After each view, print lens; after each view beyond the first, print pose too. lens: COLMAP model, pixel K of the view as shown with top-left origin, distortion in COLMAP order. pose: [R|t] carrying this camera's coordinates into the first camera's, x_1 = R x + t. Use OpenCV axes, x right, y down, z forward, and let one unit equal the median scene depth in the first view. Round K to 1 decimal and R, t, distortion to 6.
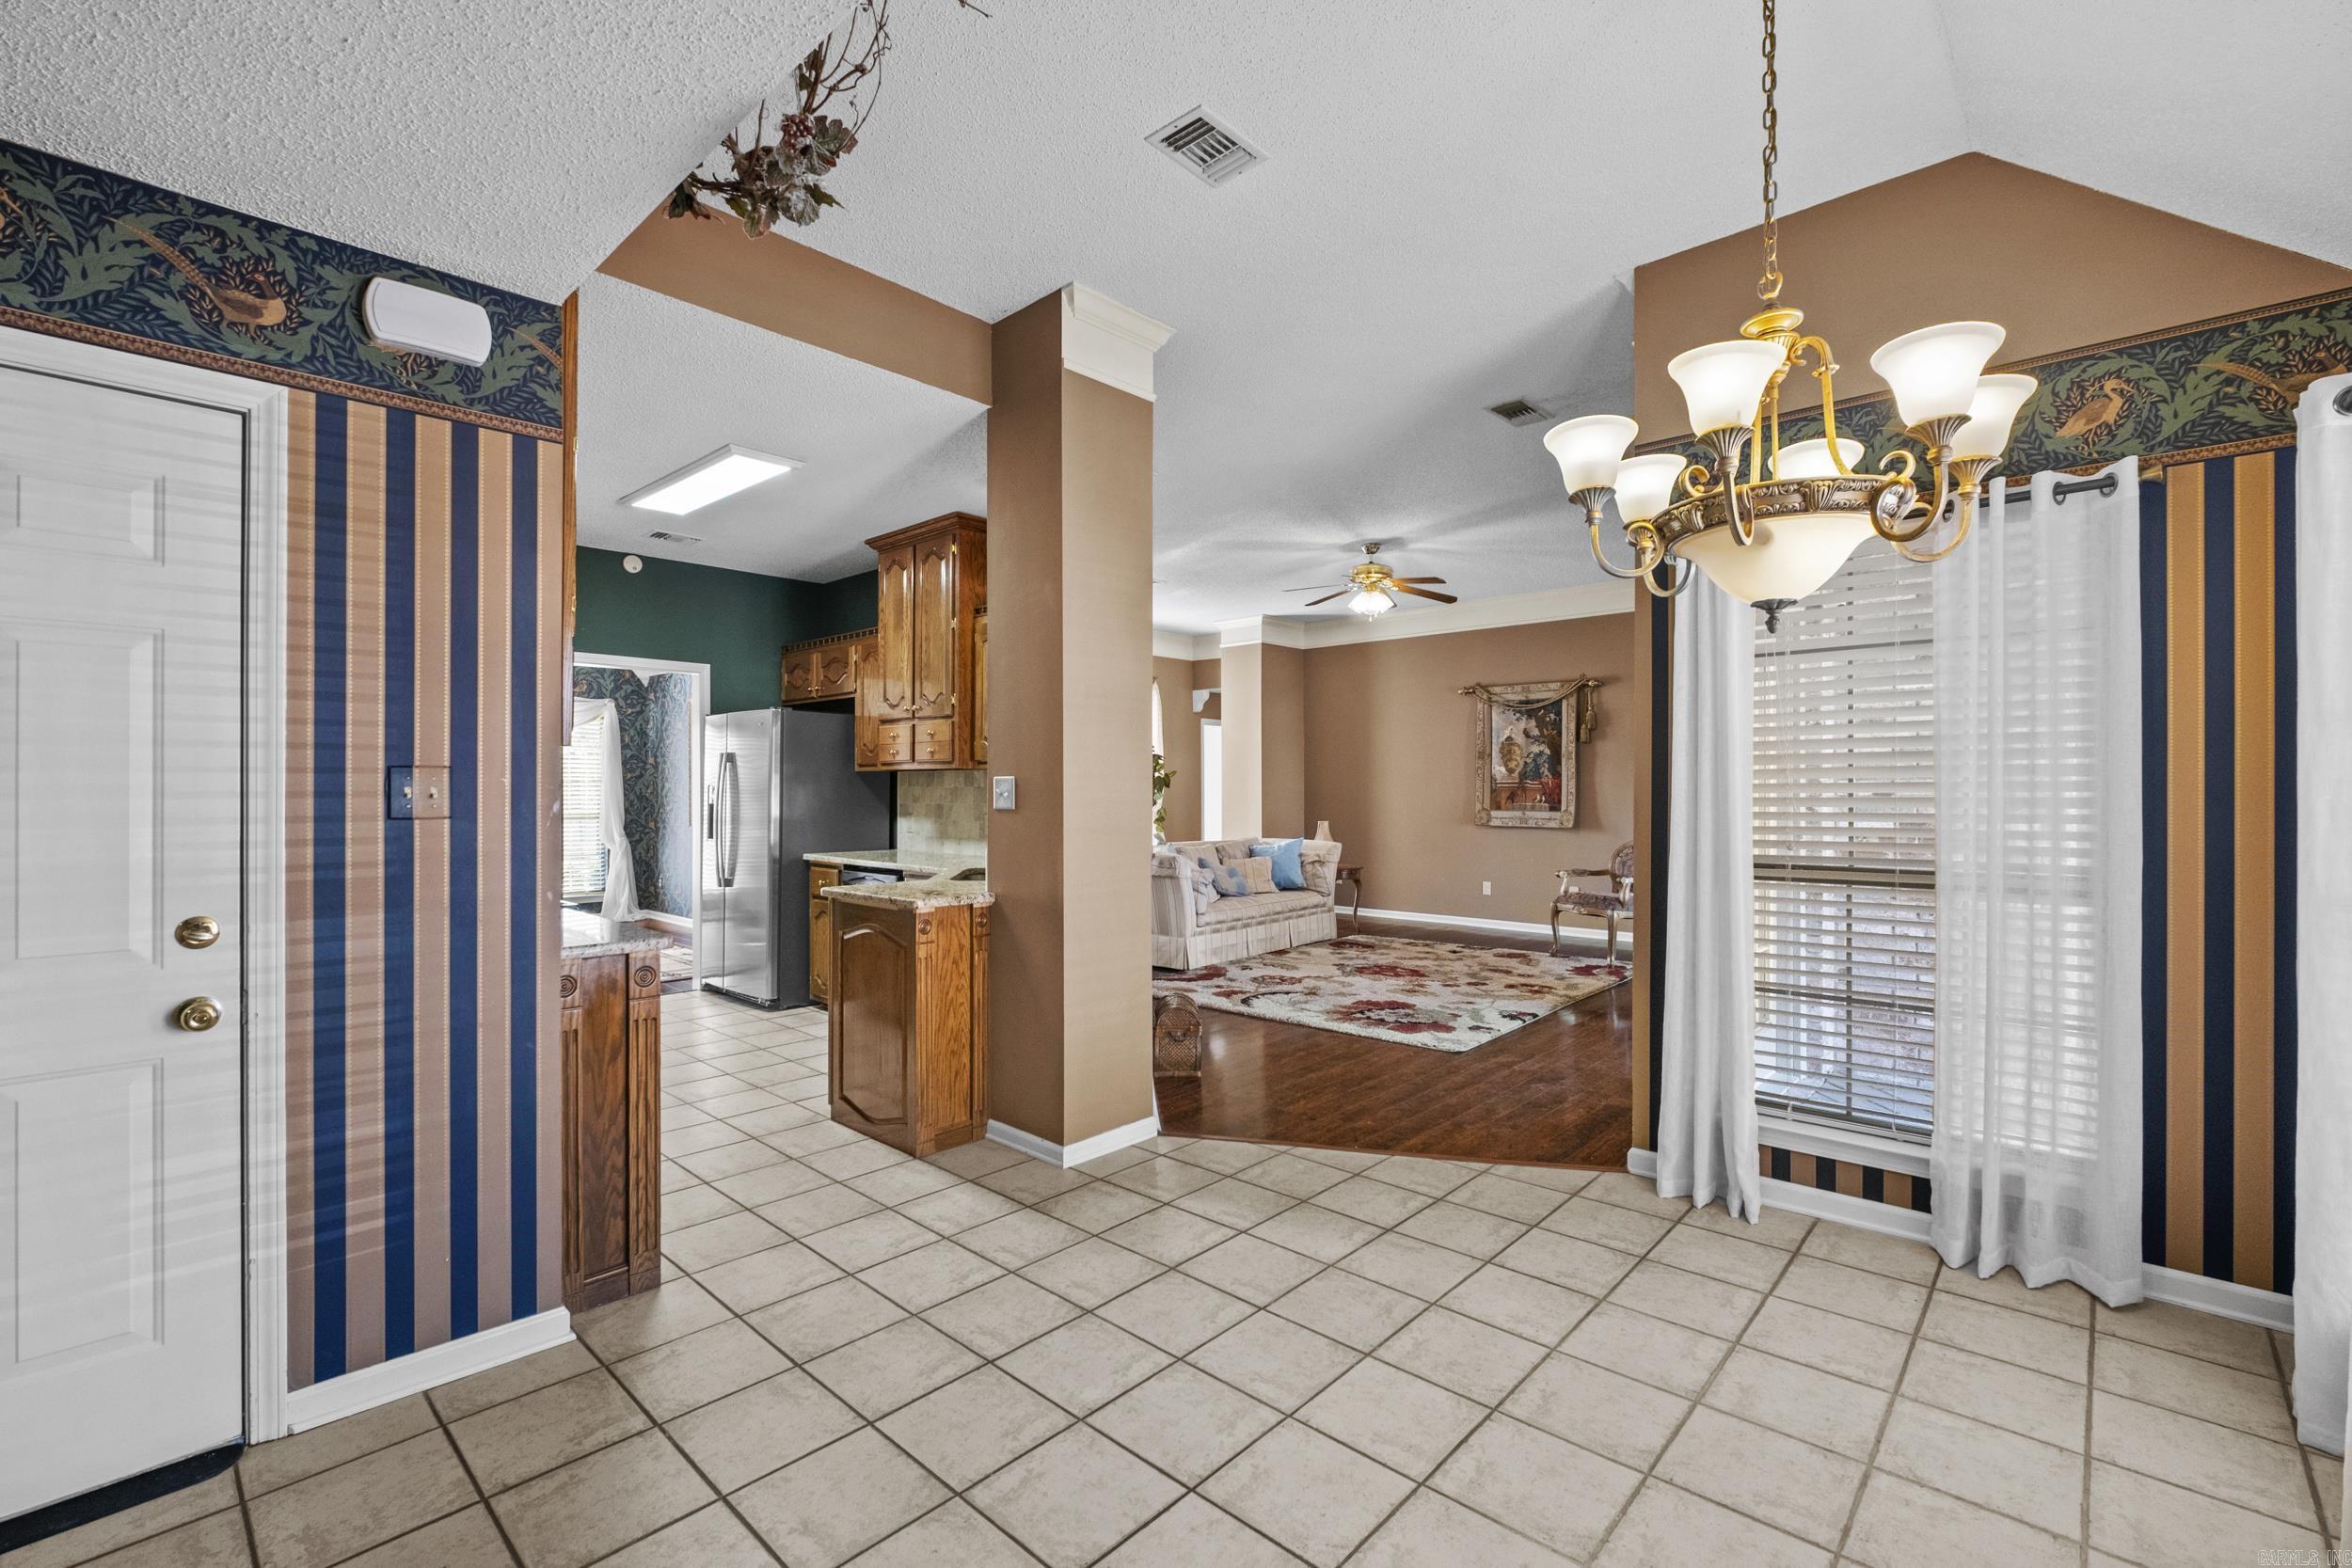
lens RADIAL K [[1020.7, 0, 1170.7], [0, 1020.7, 796.0], [0, 0, 1]] dist [-0.008933, -0.001516]
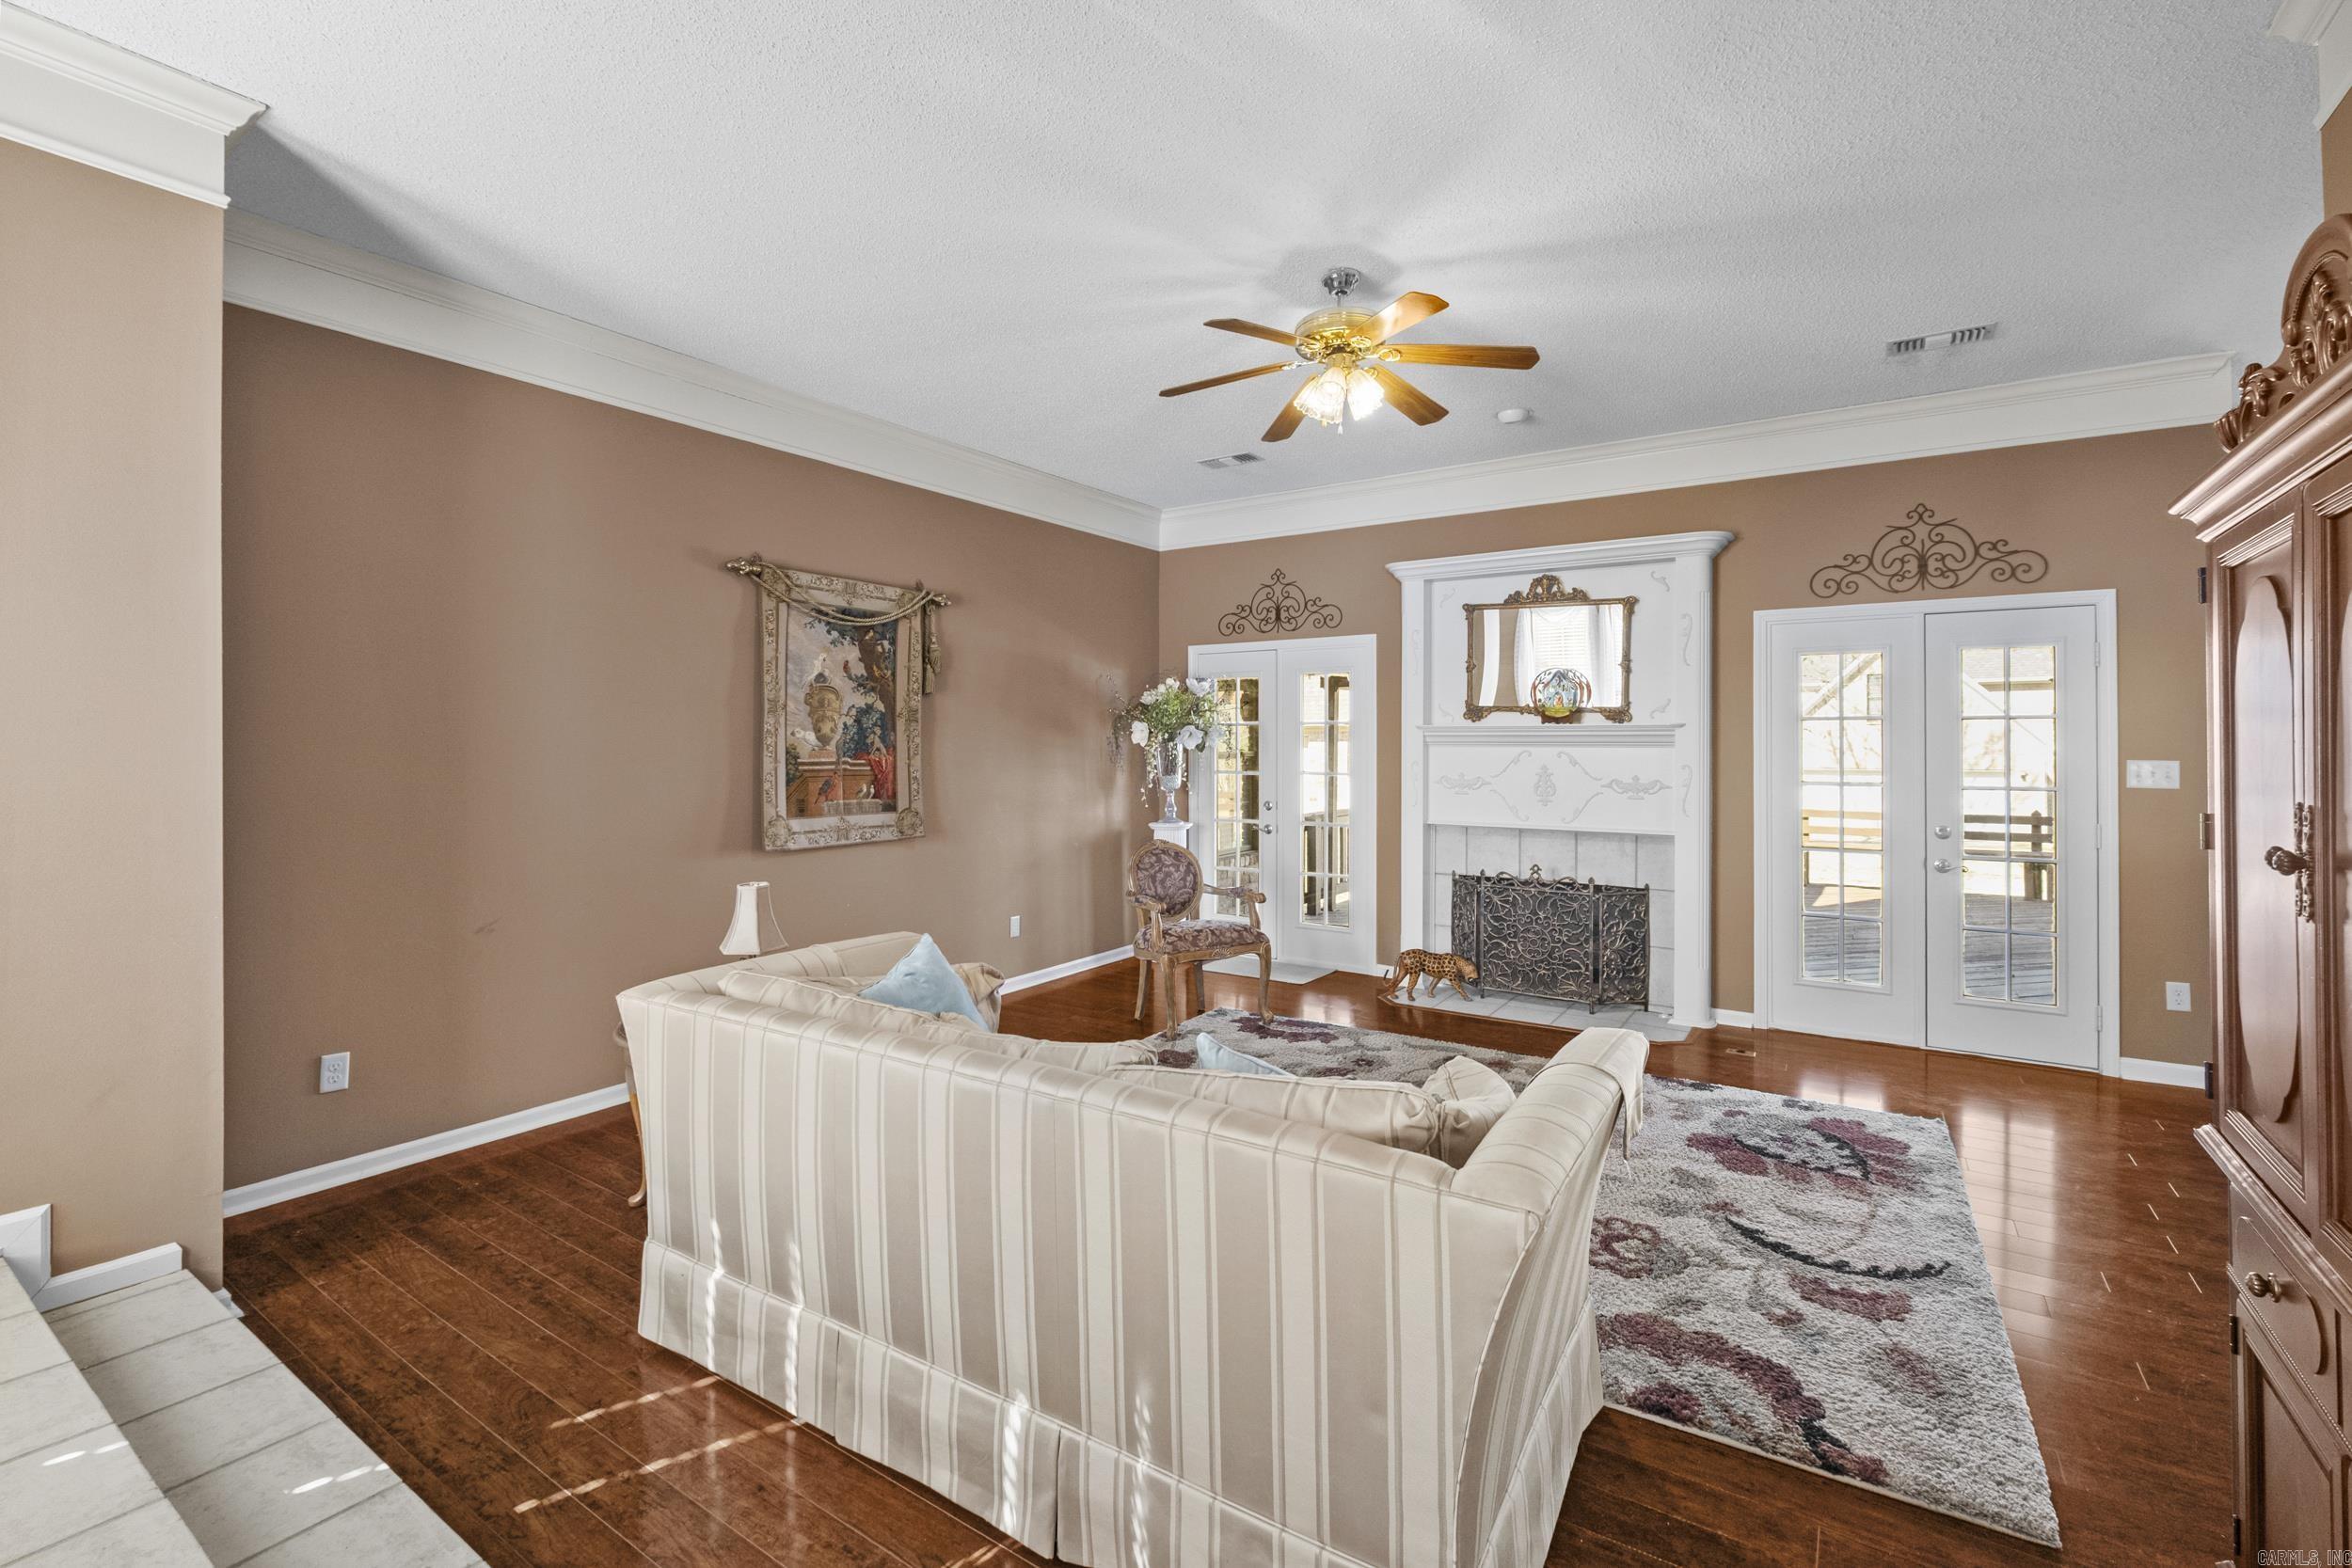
lens RADIAL K [[1020.7, 0, 1169.9], [0, 1020.7, 744.8], [0, 0, 1]] dist [-0.008933, -0.001516]
pose [[-0.147020, 0.002788, 0.989130, -0.311044], [0.007655, 0.999969, -0.001681, -0.030008], [-0.989104, 0.007324, -0.147037, 1.357912]]
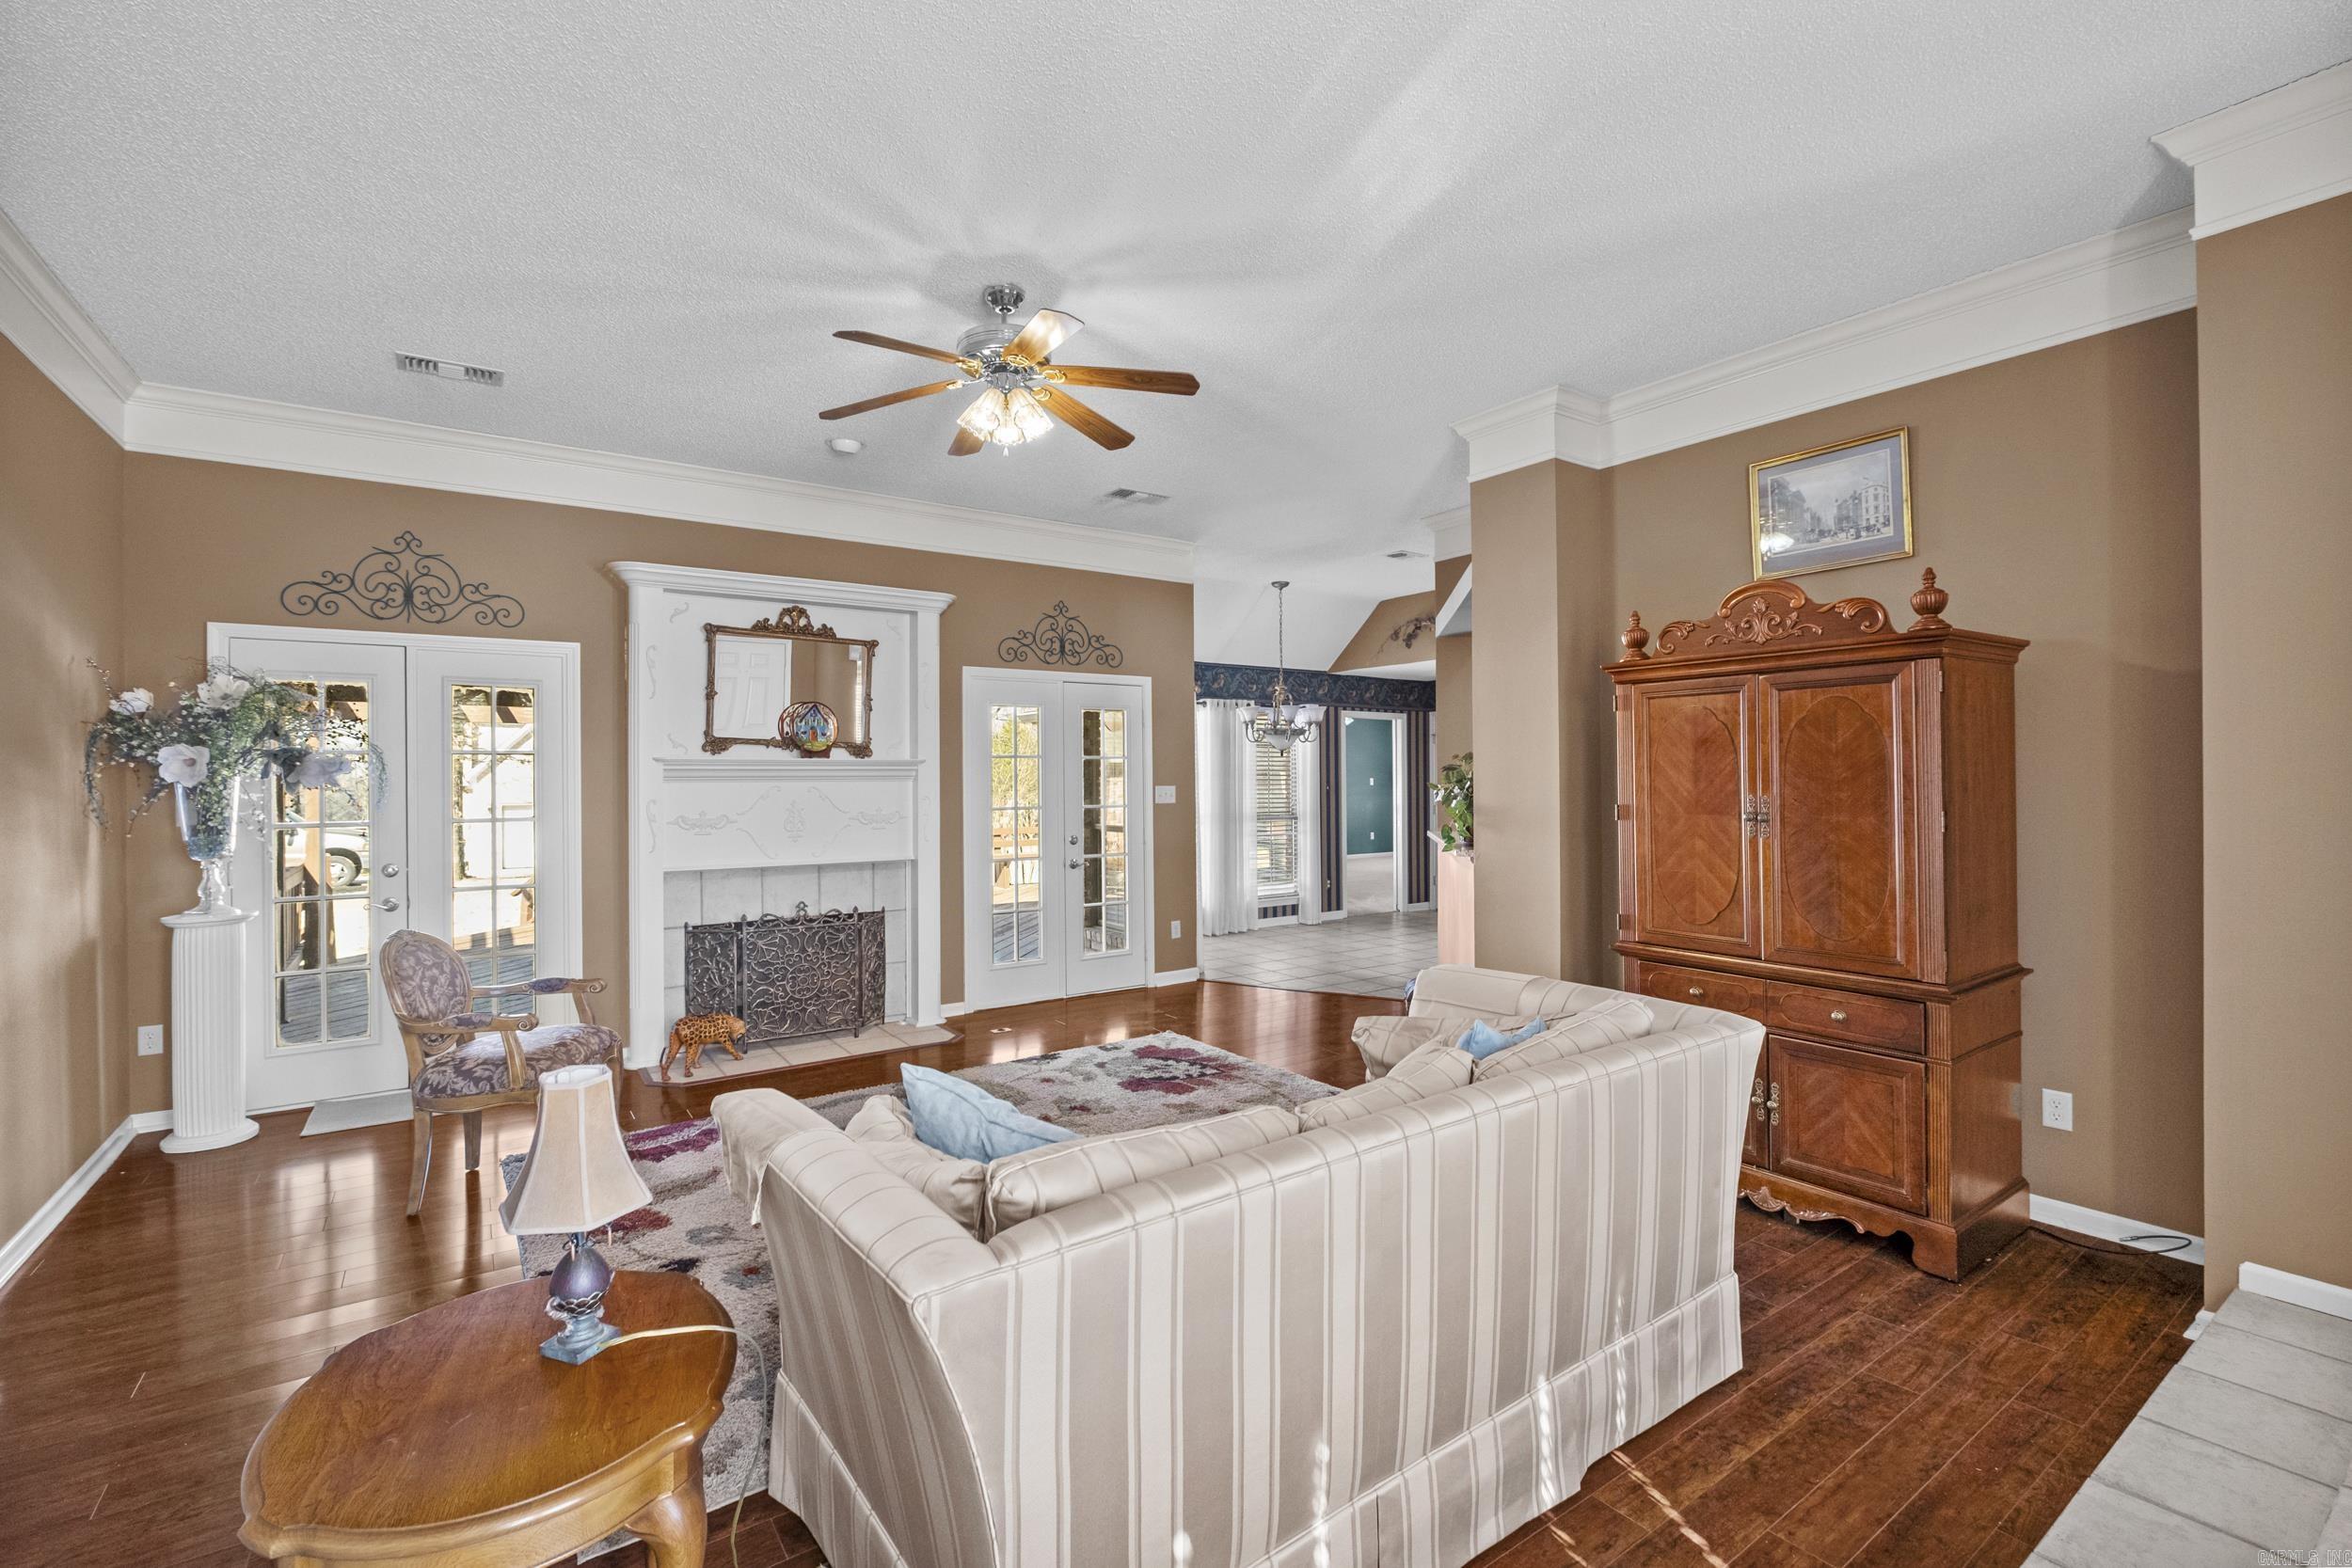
lens RADIAL K [[1020.7, 0, 1155.1], [0, 1020.7, 784.5], [0, 0, 1]] dist [-0.008933, -0.001516]
pose [[-0.973036, 0.007931, 0.230517, 0.029020], [0.011848, 0.999808, 0.015610, -0.034664], [-0.230349, 0.017920, -0.972943, 1.693320]]
